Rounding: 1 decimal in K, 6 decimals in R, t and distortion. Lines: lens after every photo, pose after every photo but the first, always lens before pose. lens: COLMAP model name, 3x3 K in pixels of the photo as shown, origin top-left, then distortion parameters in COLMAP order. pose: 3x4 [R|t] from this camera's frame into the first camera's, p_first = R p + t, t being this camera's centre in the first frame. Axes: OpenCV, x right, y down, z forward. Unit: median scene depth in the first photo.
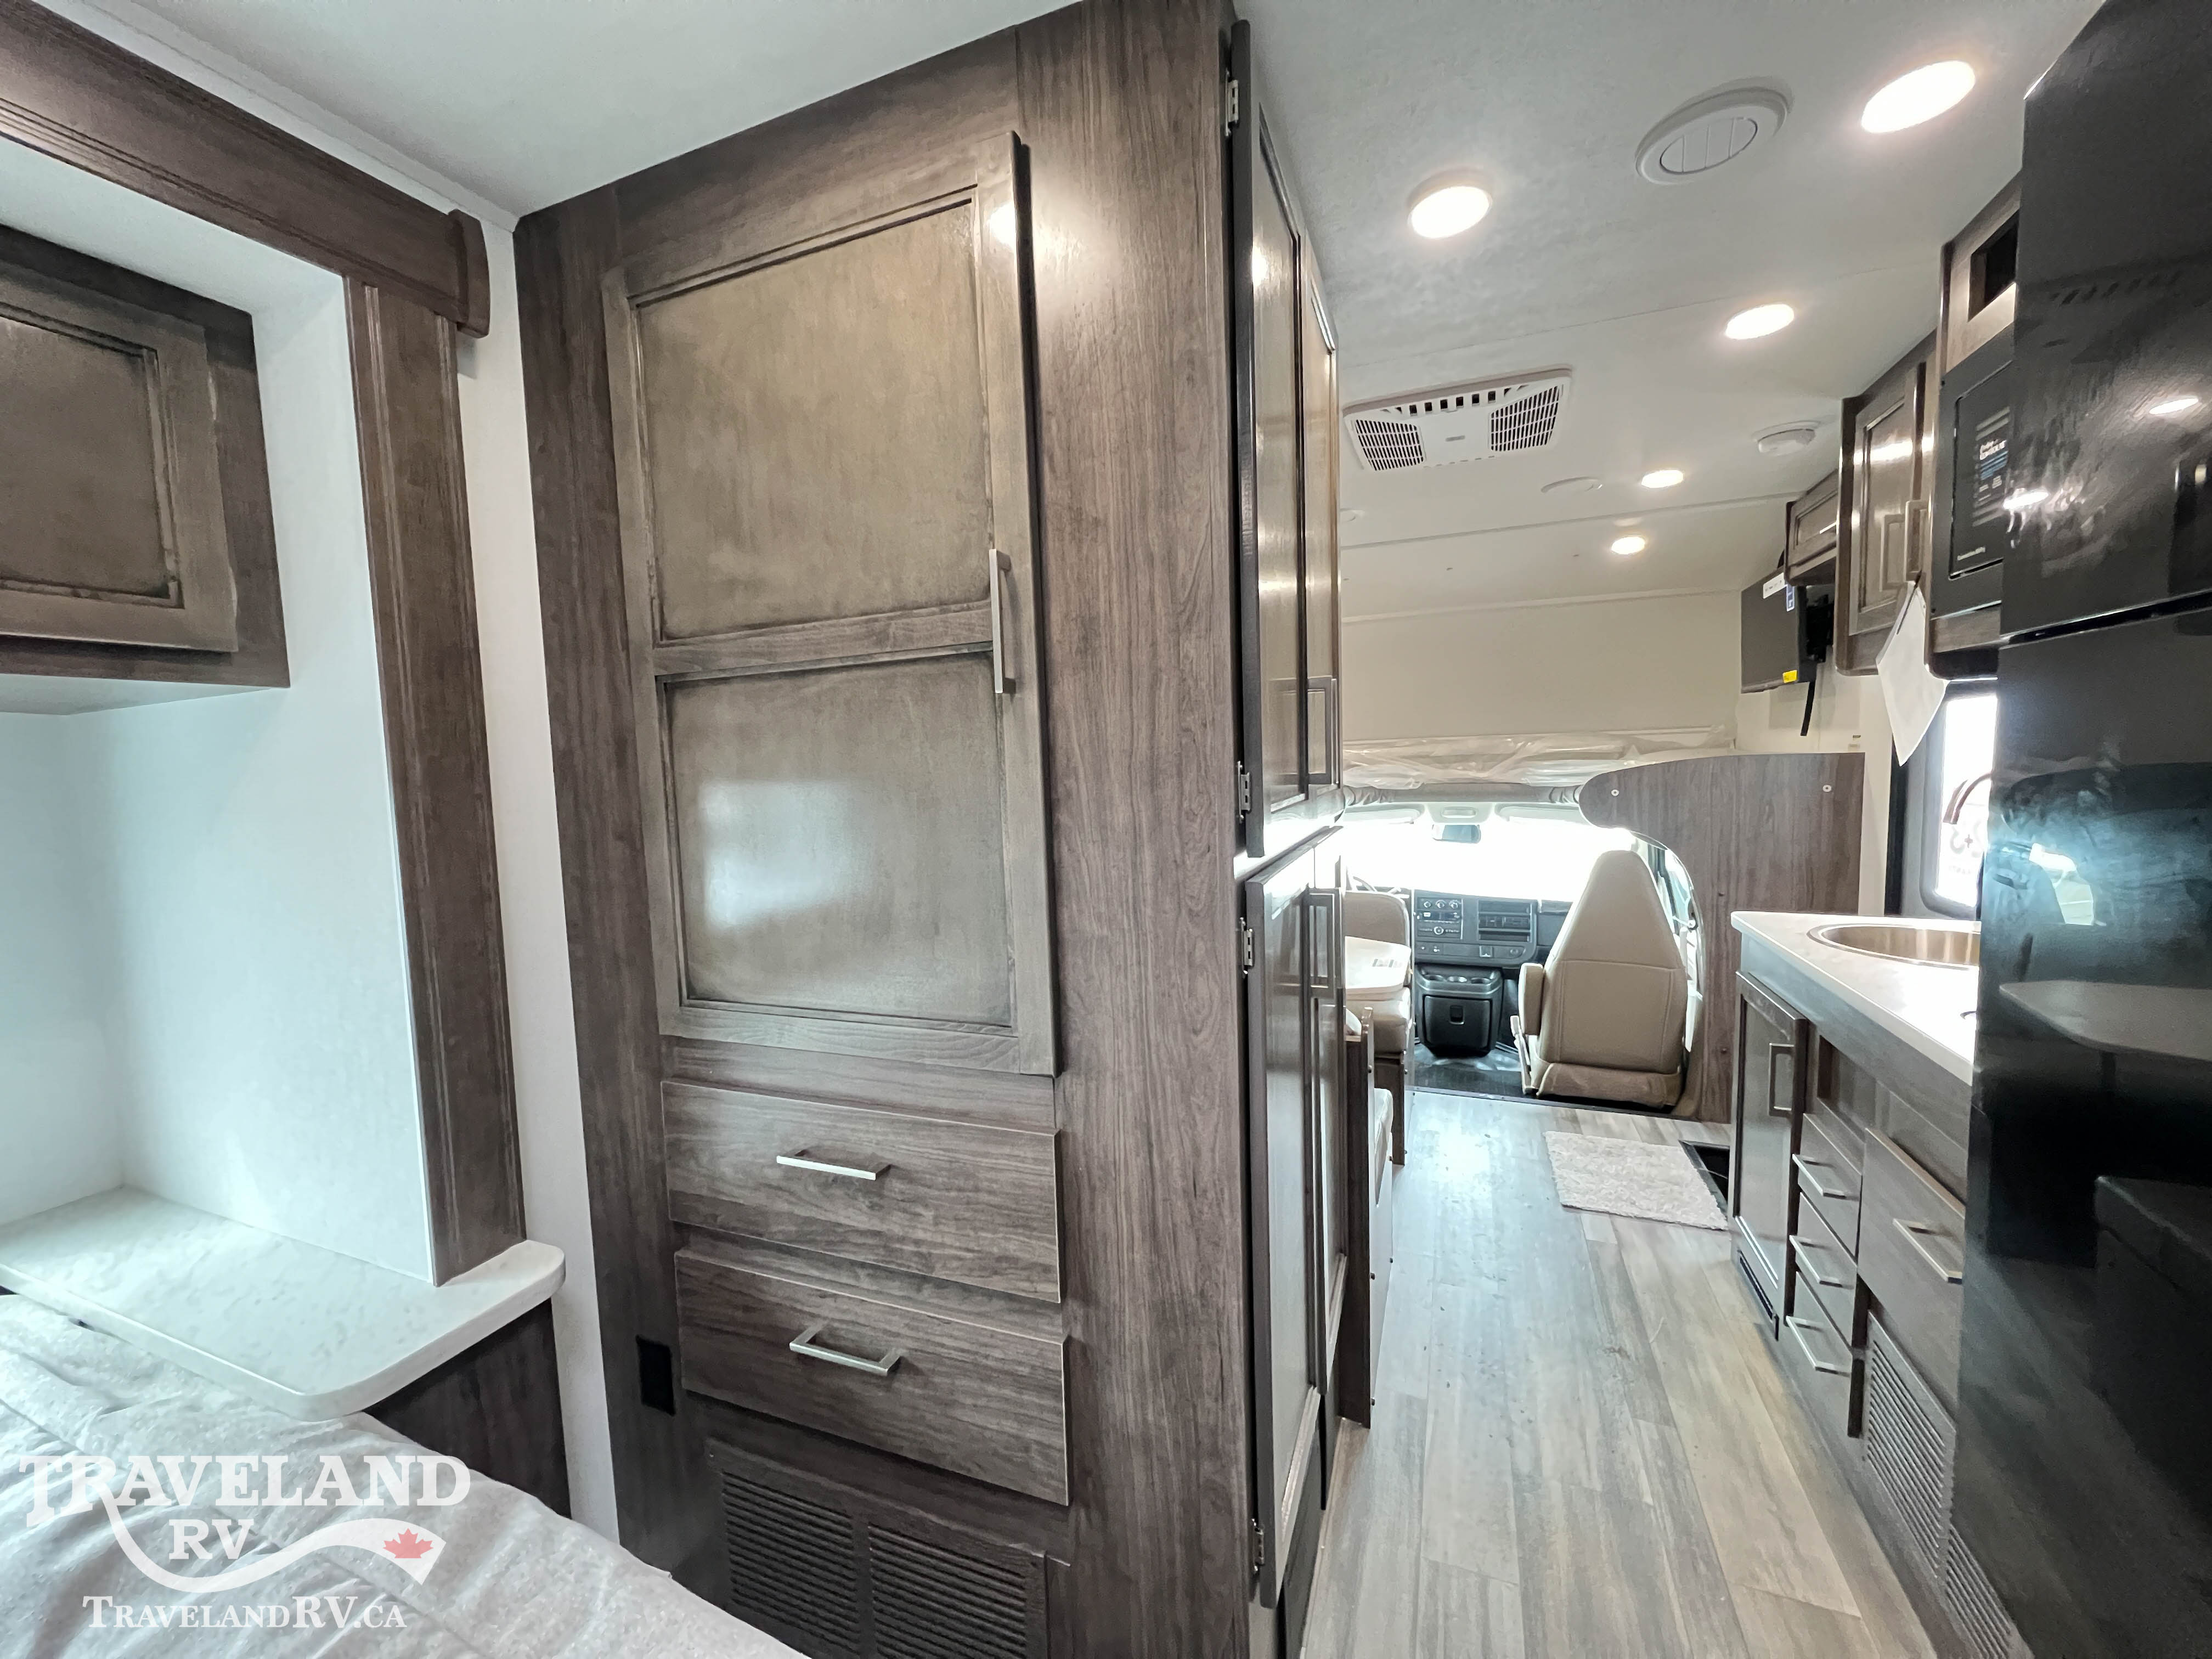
lens RADIAL K [[889.7, 0, 1106.0], [0, 889.7, 829.5], [0, 0, 1]] dist [0.001332, -0.000019]
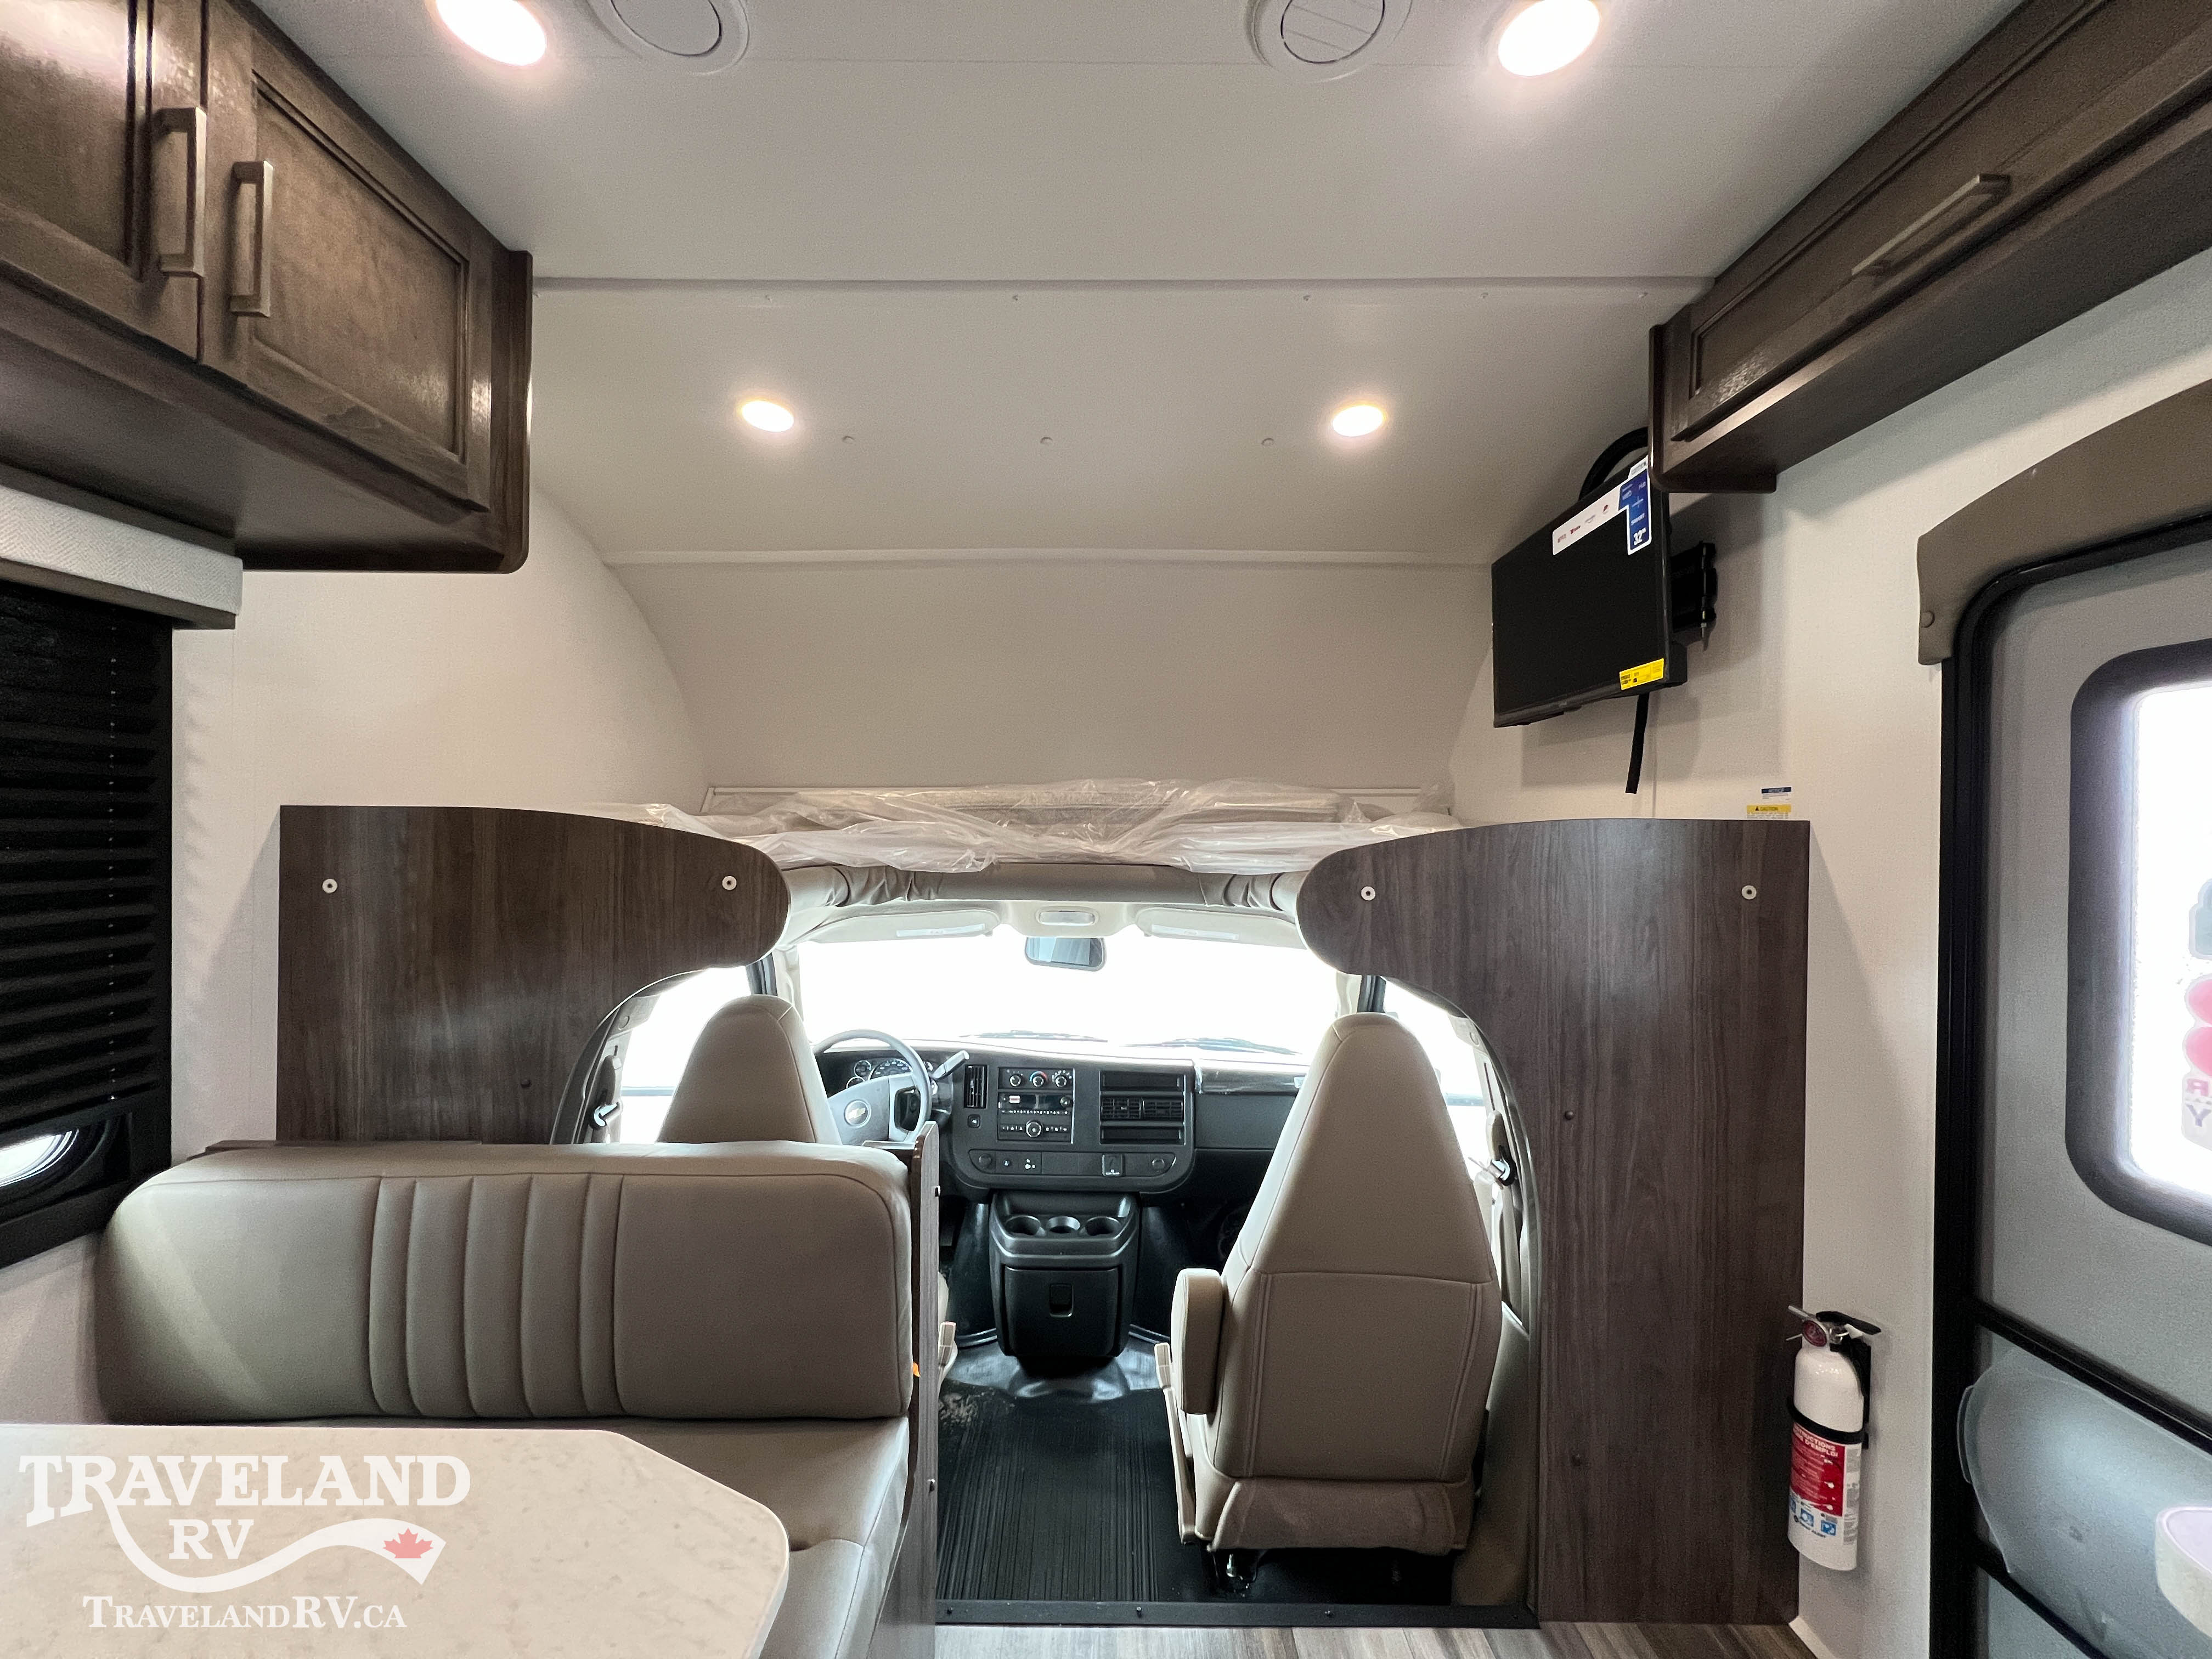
lens RADIAL K [[889.7, 0, 1106.0], [0, 889.7, 829.5], [0, 0, 1]] dist [0.001332, -0.000019]
pose [[0.928127, 0.033941, 0.370713, 0.270955], [-0.005073, 0.996896, -0.078572, -0.036553], [-0.372229, 0.071044, 0.925418, 0.607964]]
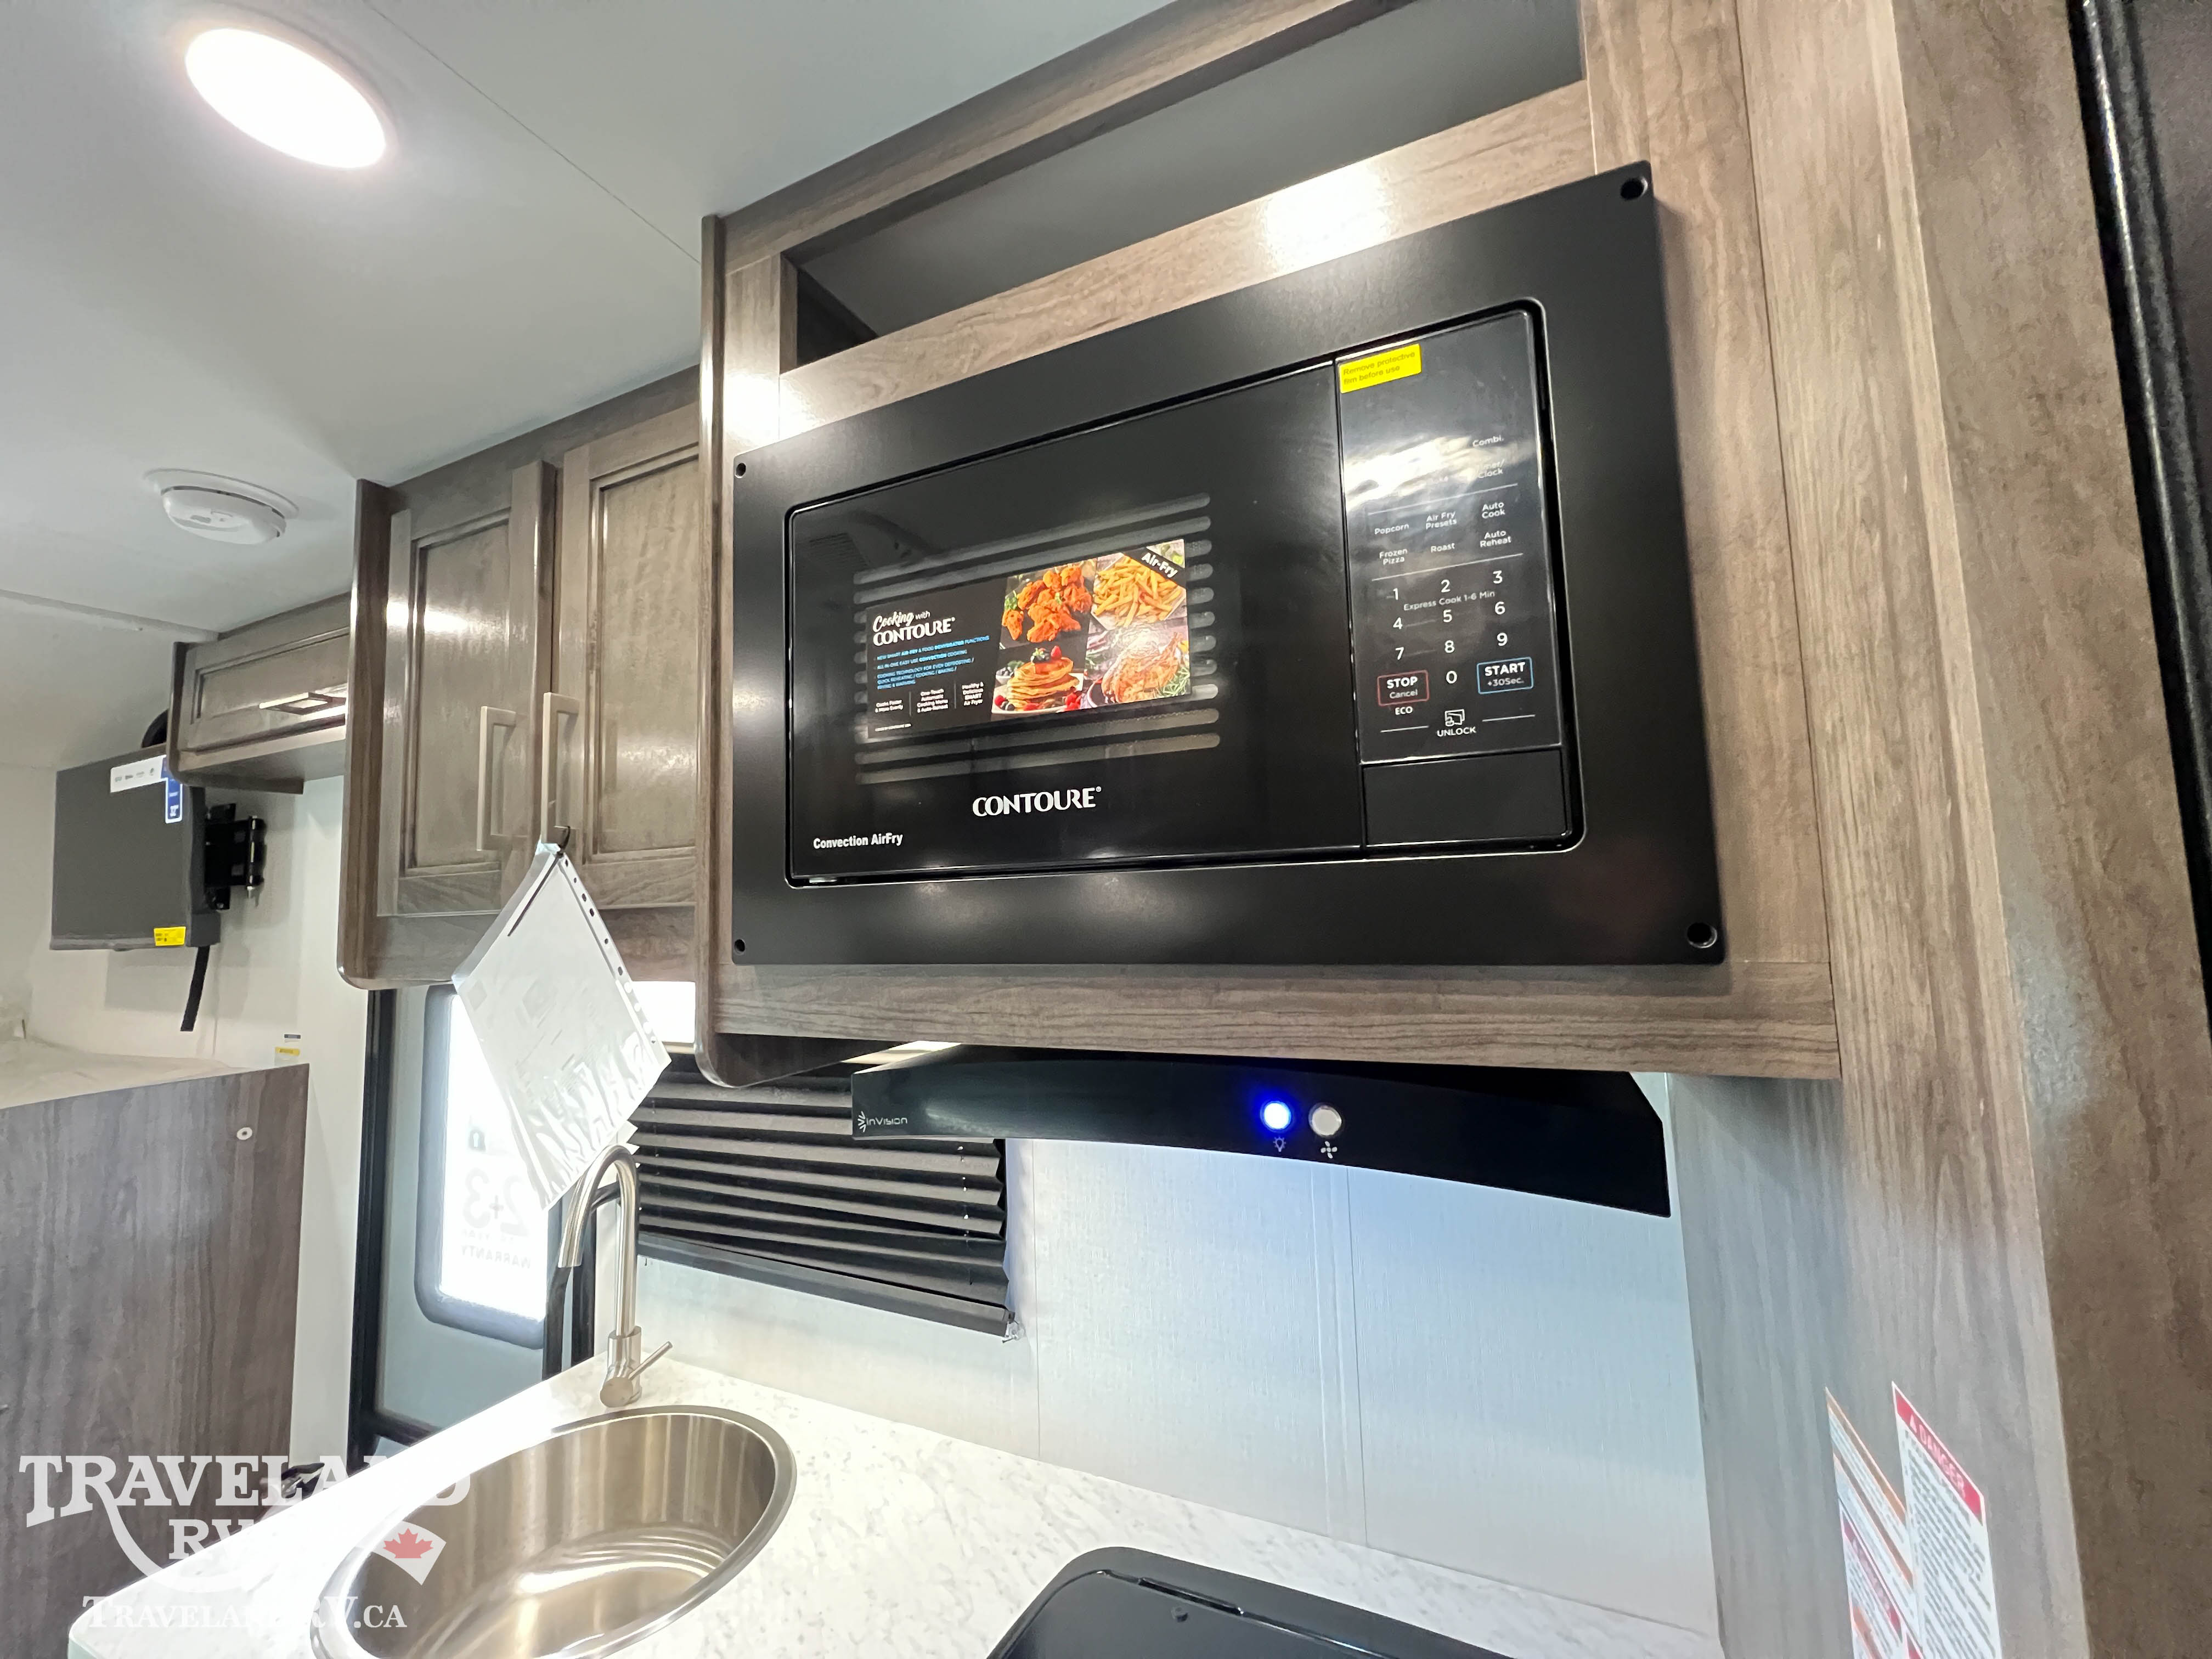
lens RADIAL K [[867.6, 0, 1106.0], [0, 867.6, 829.5], [0, 0, 1]] dist [-0.003513, -0.000351]
pose [[0.046871, 0.115360, 0.992217, 0.224071], [0.107607, 0.986946, -0.119830, -0.102864], [-0.993088, 0.112386, 0.033846, 0.355127]]
